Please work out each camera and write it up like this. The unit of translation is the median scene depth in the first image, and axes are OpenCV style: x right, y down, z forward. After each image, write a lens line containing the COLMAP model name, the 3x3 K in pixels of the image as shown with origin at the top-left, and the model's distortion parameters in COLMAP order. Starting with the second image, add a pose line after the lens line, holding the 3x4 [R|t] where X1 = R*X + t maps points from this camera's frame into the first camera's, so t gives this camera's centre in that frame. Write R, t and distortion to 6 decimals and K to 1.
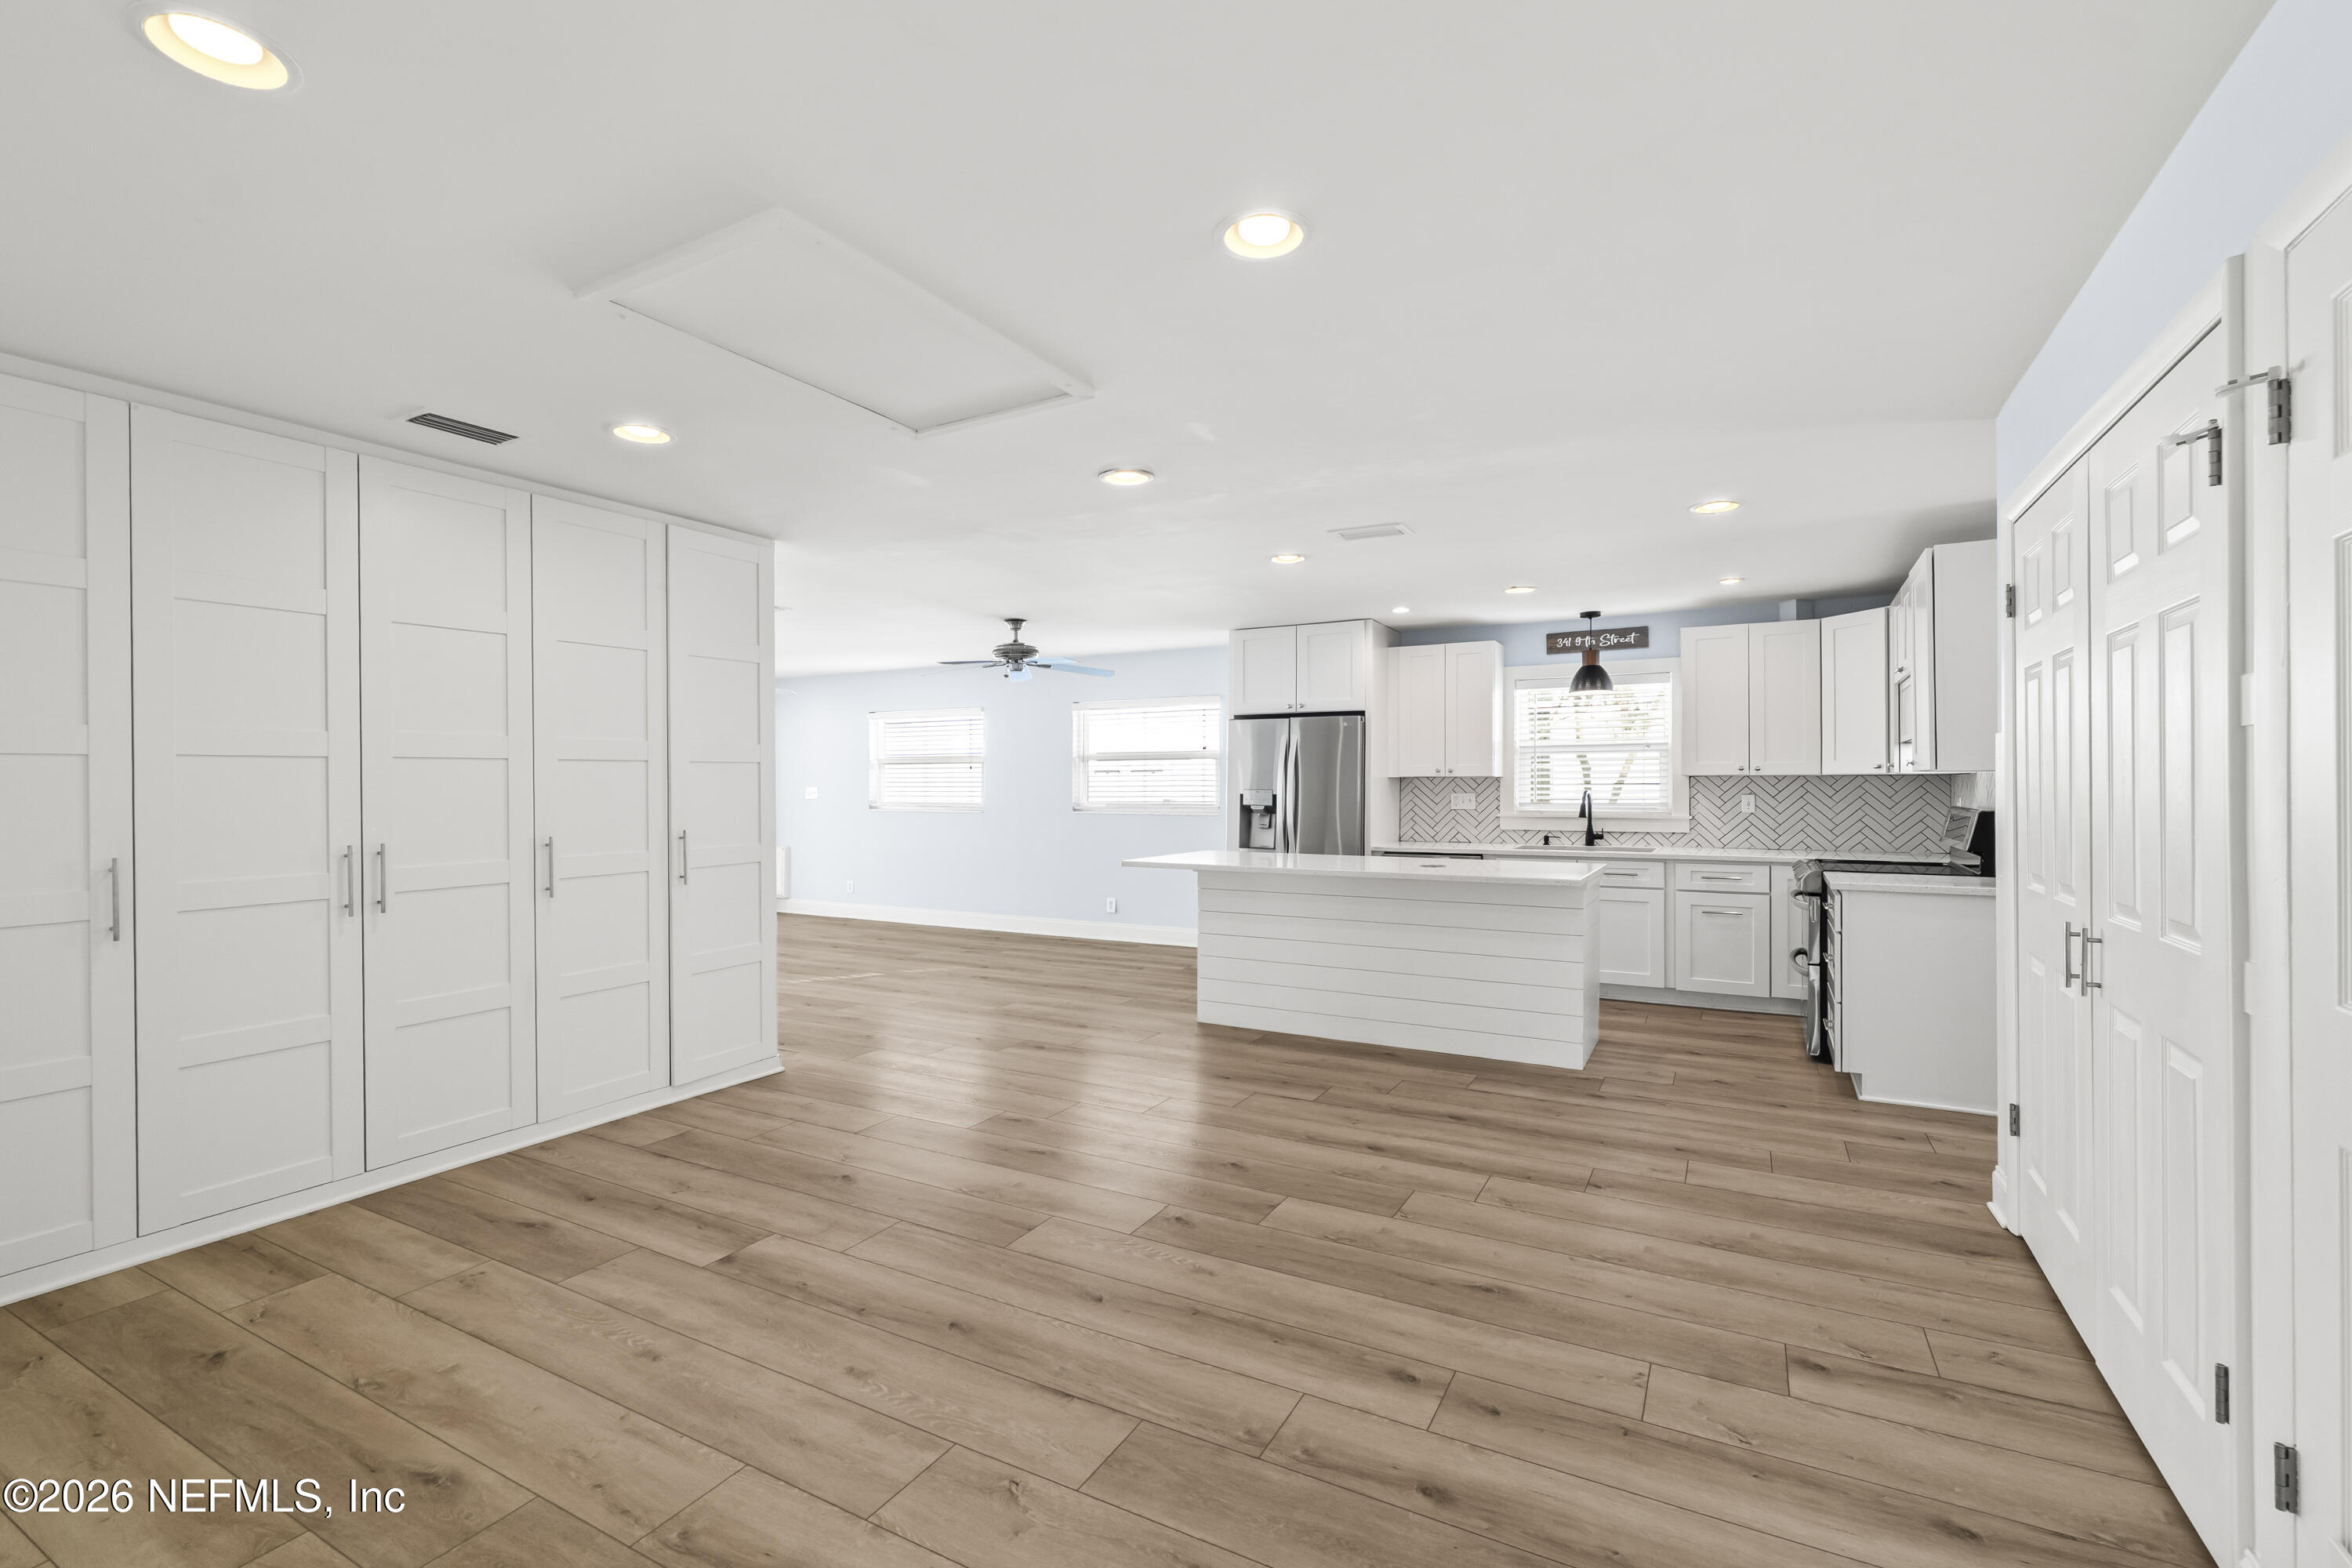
lens RADIAL K [[1055.5, 0, 1276.4], [0, 1055.5, 775.2], [0, 0, 1]] dist [-0.000852, 0.000000]
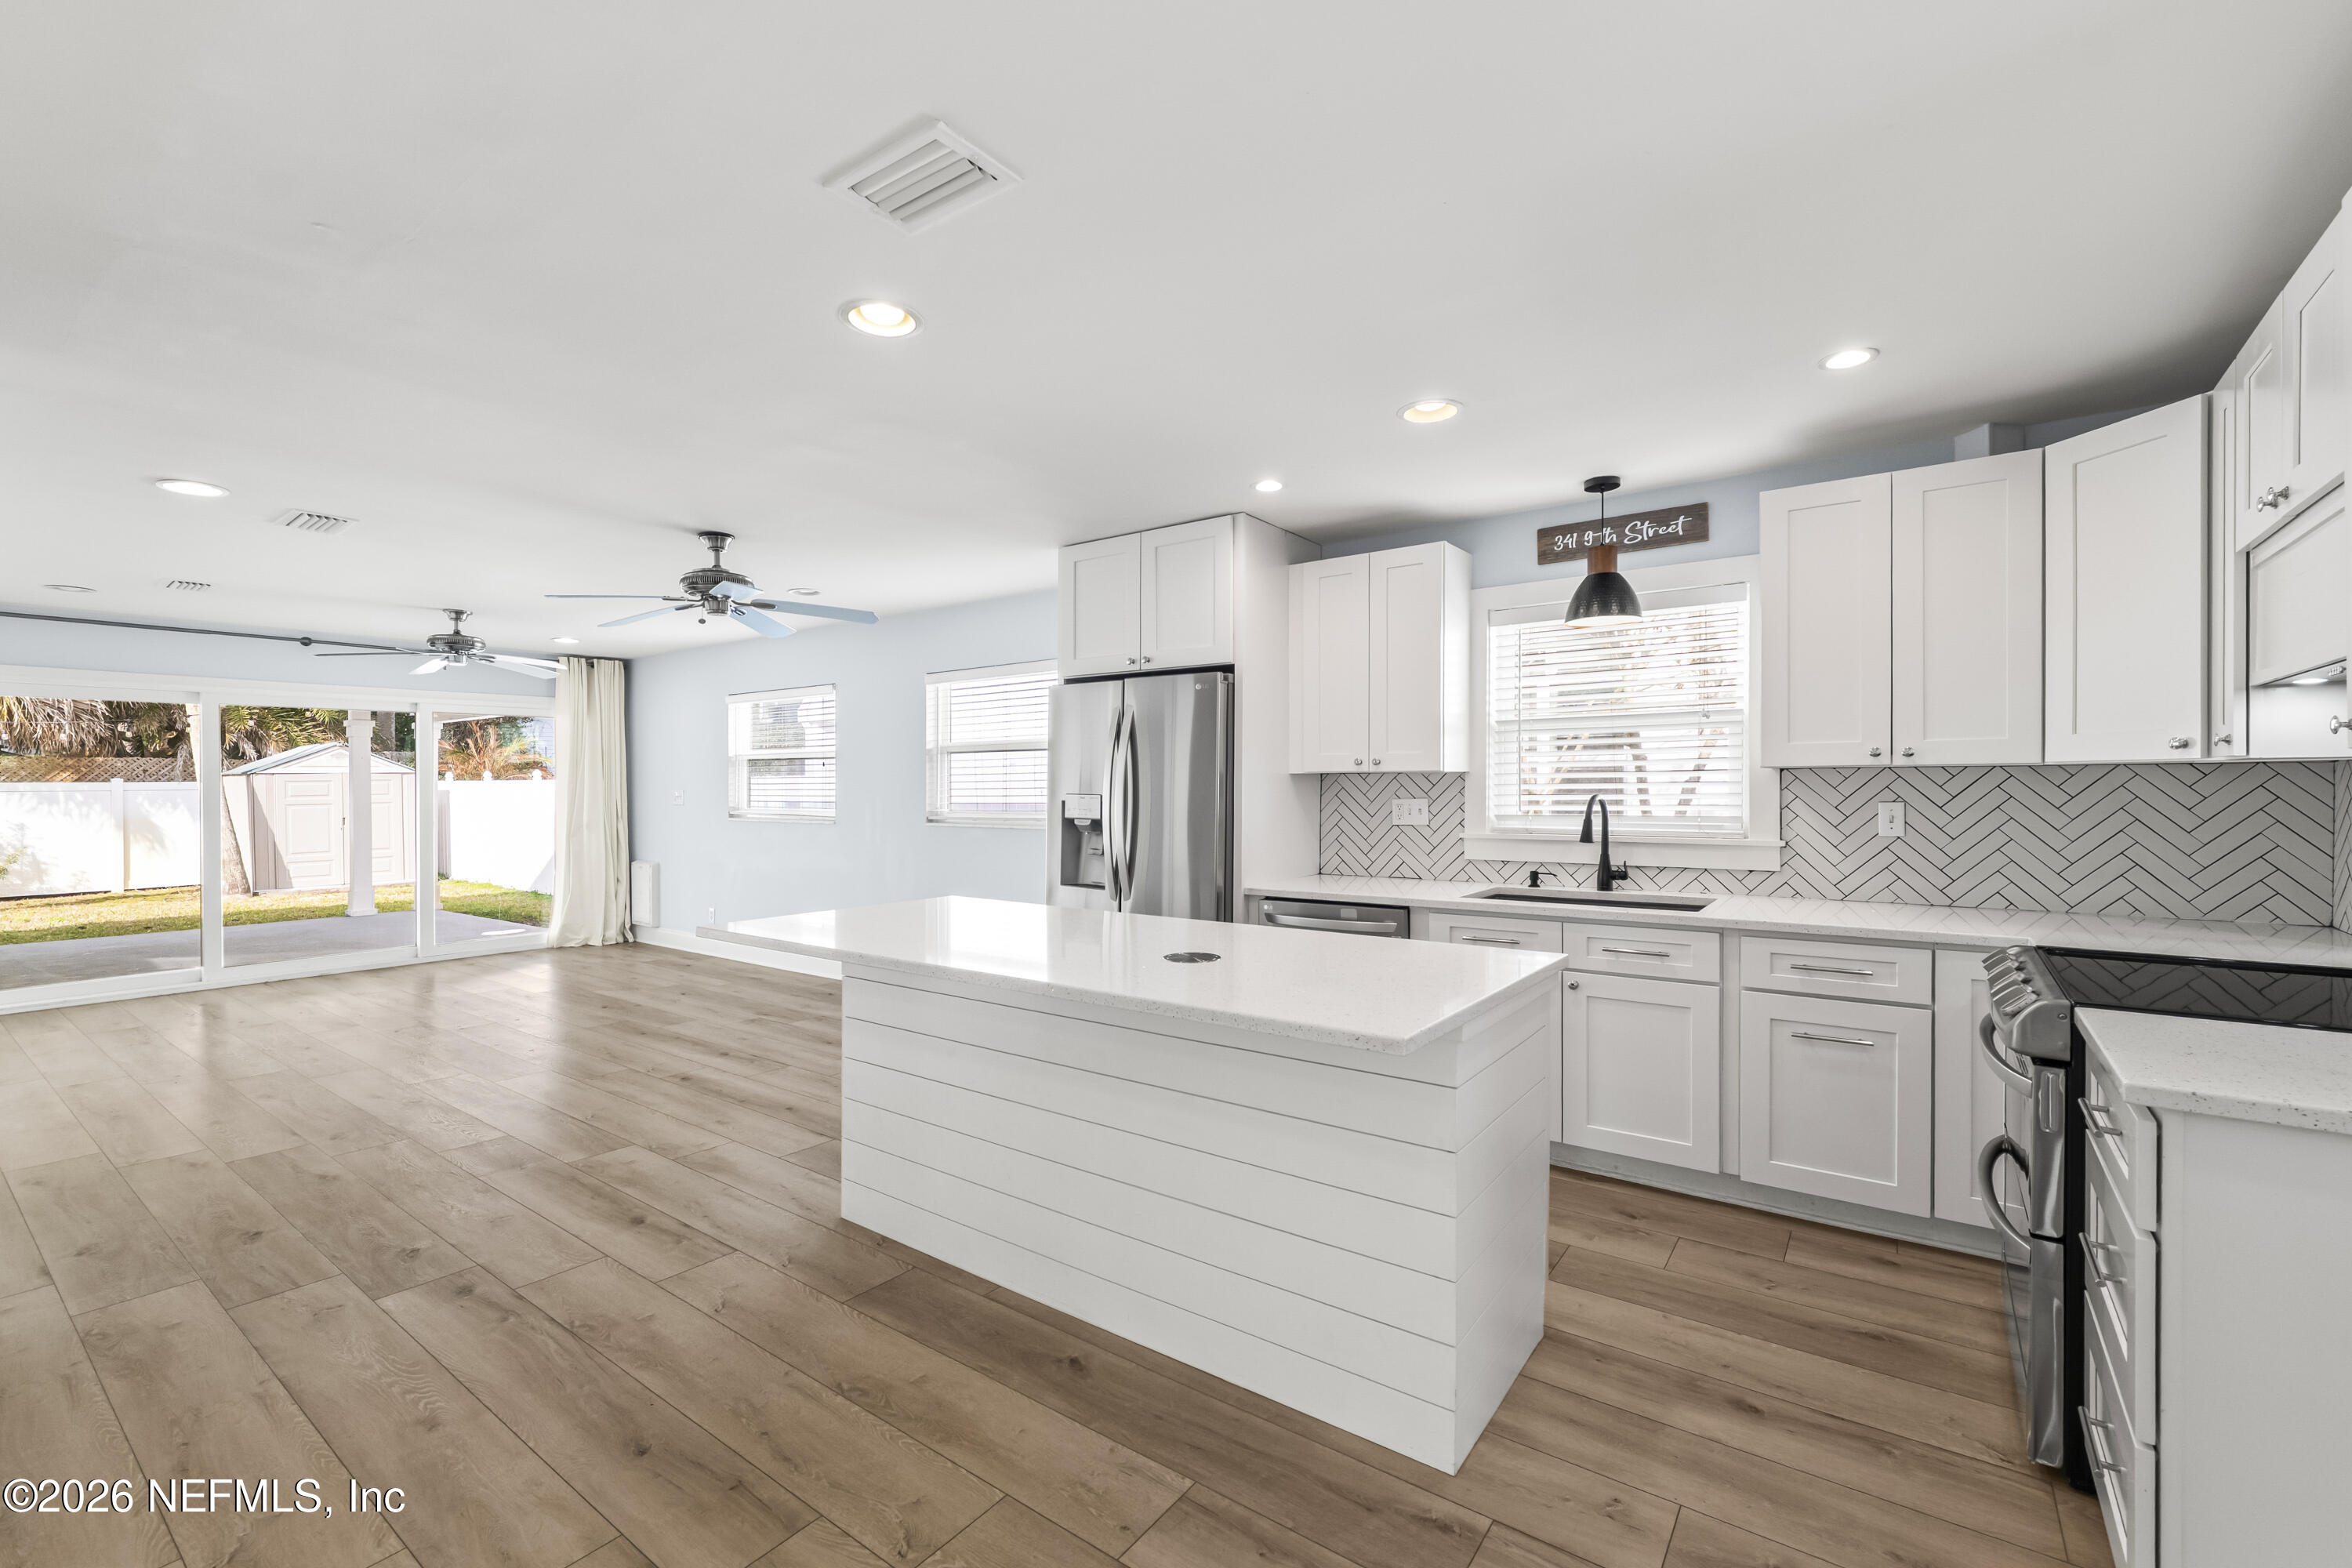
lens RADIAL K [[984.5, 0, 1353.0], [0, 984.5, 789.4], [0, 0, 1]] dist [0.000346, 0.000184]
pose [[0.995255, -0.002978, -0.097253, 0.226421], [0.004449, 0.999879, 0.014908, 0.003192], [0.097197, -0.015270, 0.995148, 0.481651]]
